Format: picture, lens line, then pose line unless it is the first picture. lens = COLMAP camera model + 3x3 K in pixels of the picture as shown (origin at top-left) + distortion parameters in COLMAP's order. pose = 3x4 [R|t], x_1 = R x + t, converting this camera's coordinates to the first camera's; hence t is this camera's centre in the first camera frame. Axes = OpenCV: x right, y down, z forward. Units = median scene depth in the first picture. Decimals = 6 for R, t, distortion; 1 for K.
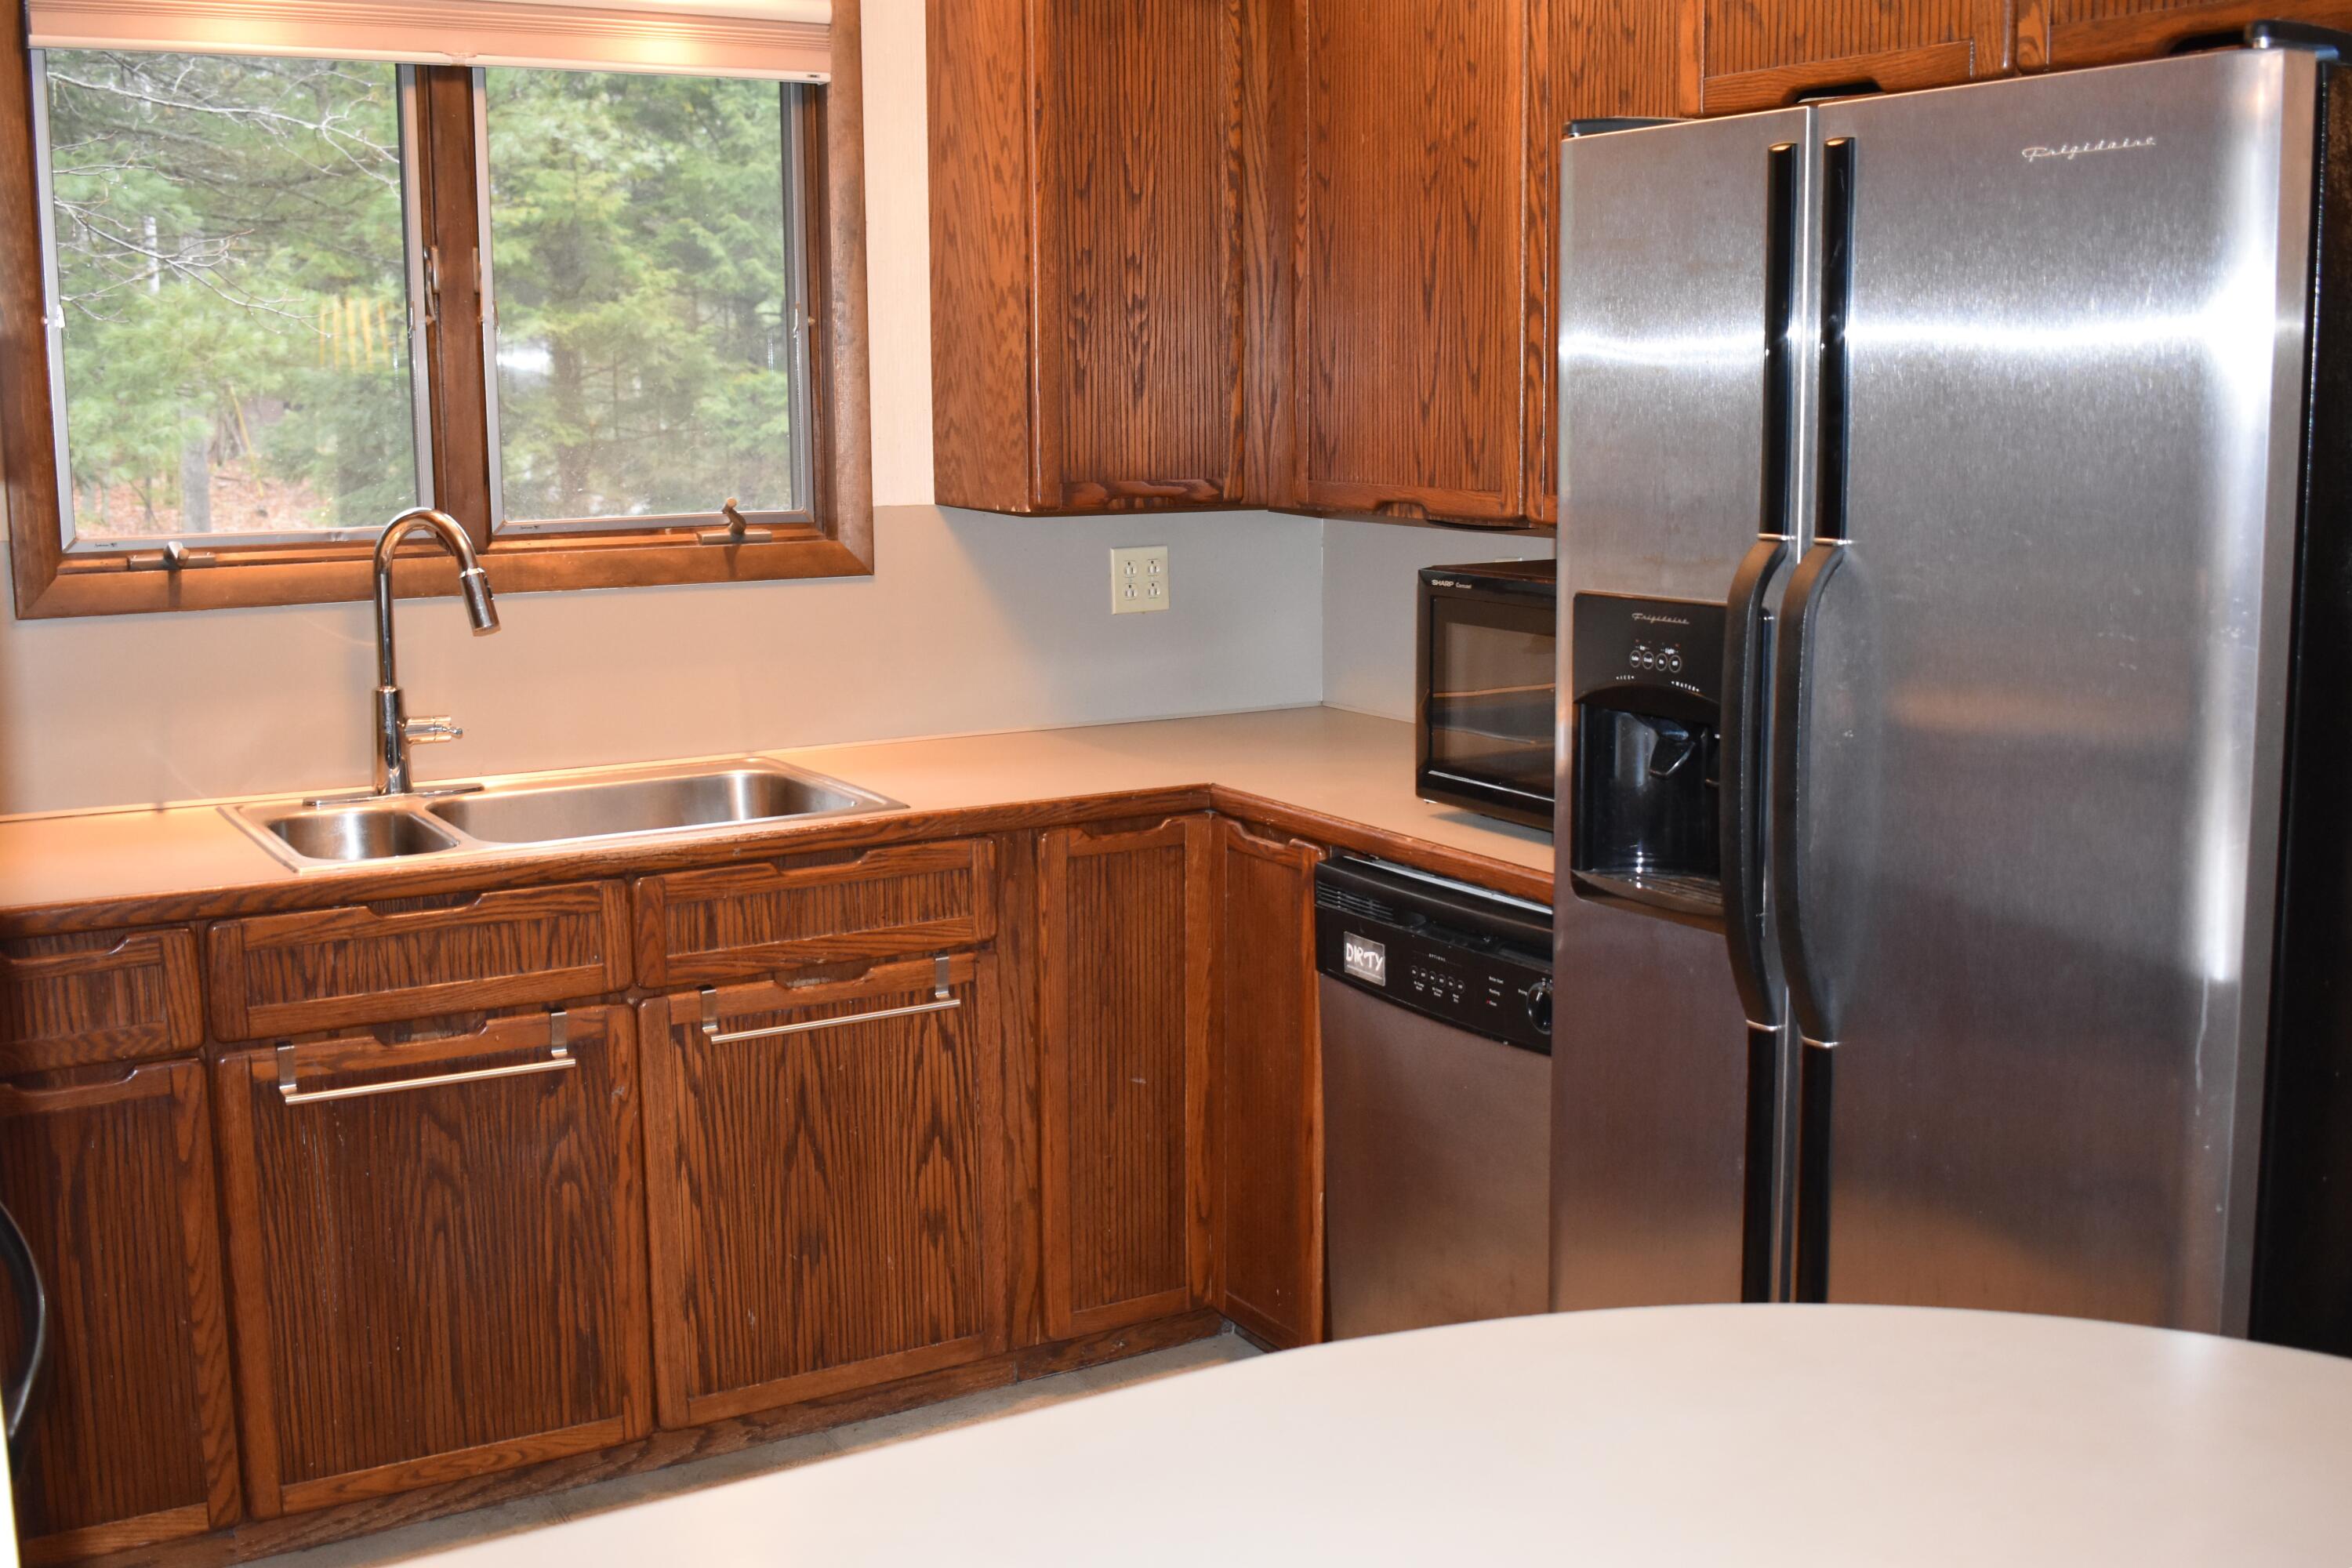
lens RADIAL K [[2459.9, 0, 1176.0], [0, 2459.9, 784.0], [0, 0, 1]] dist [-0.030962, -0.018620]
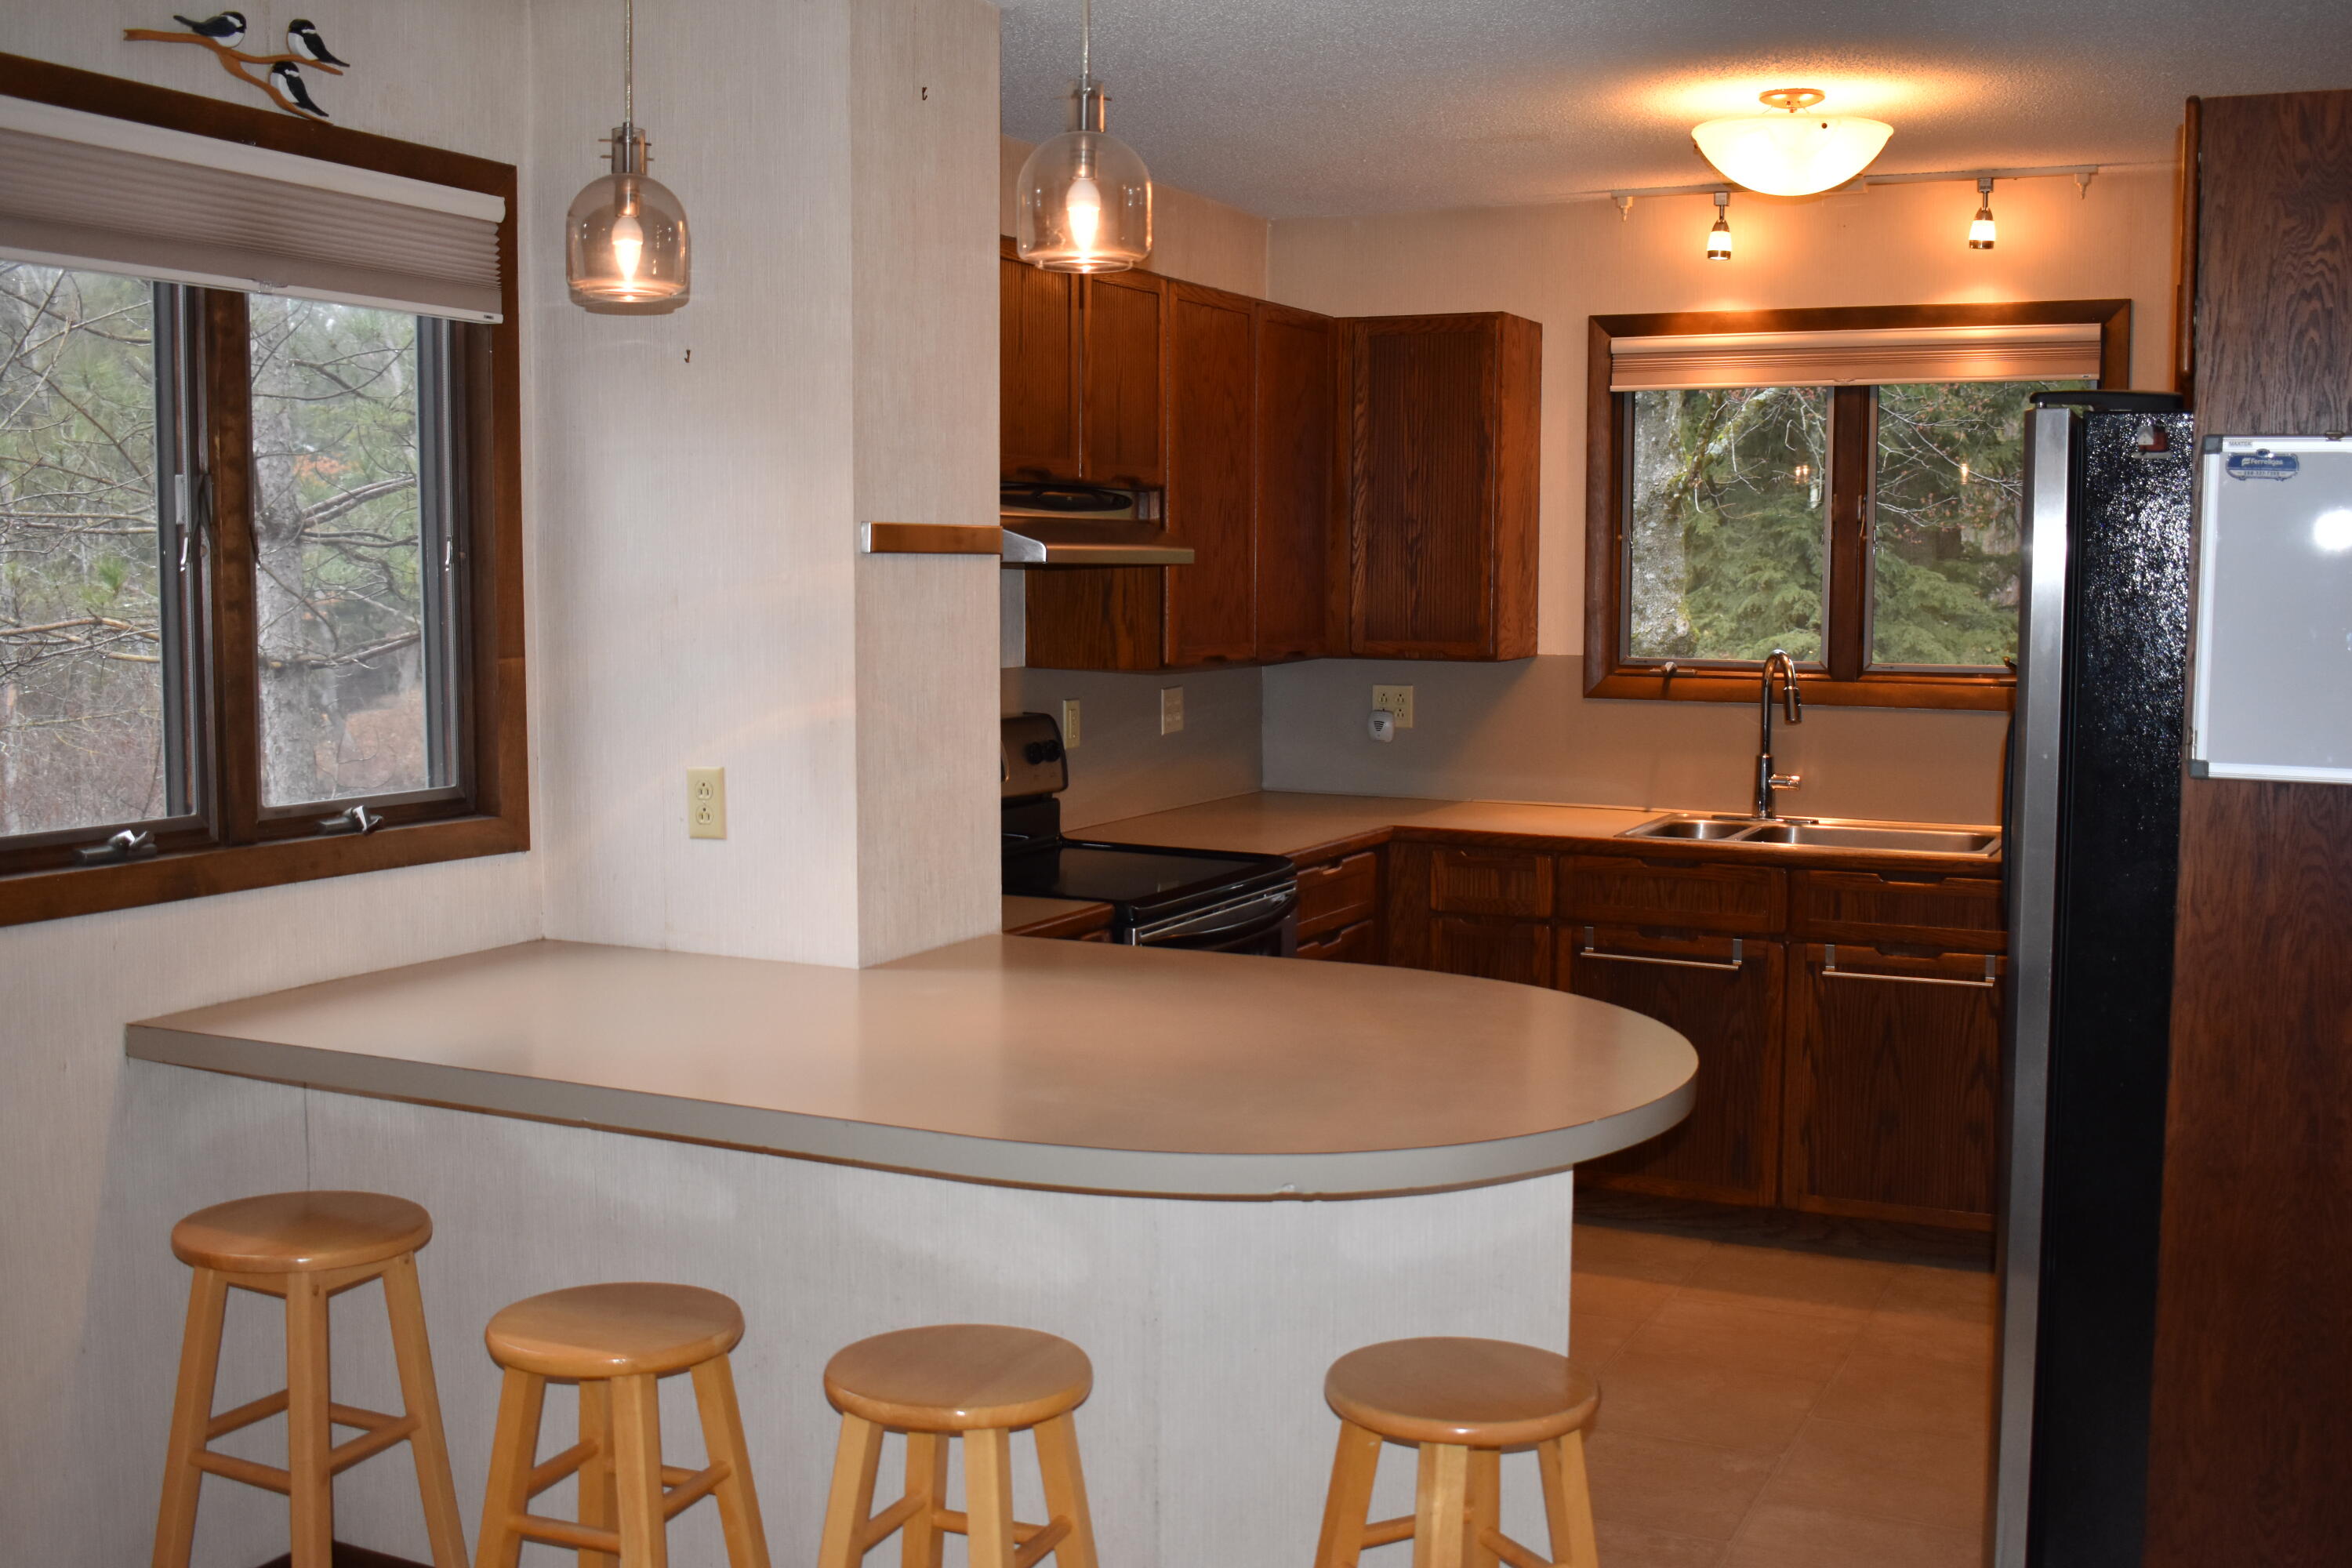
lens RADIAL K [[2459.9, 0, 1176.0], [0, 2459.9, 784.0], [0, 0, 1]] dist [-0.030962, -0.018620]
pose [[0.561464, 0.085280, -0.823095, 0.899014], [-0.142889, 0.989726, 0.005075, 0.031606], [0.815071, 0.114761, 0.567881, -0.302713]]
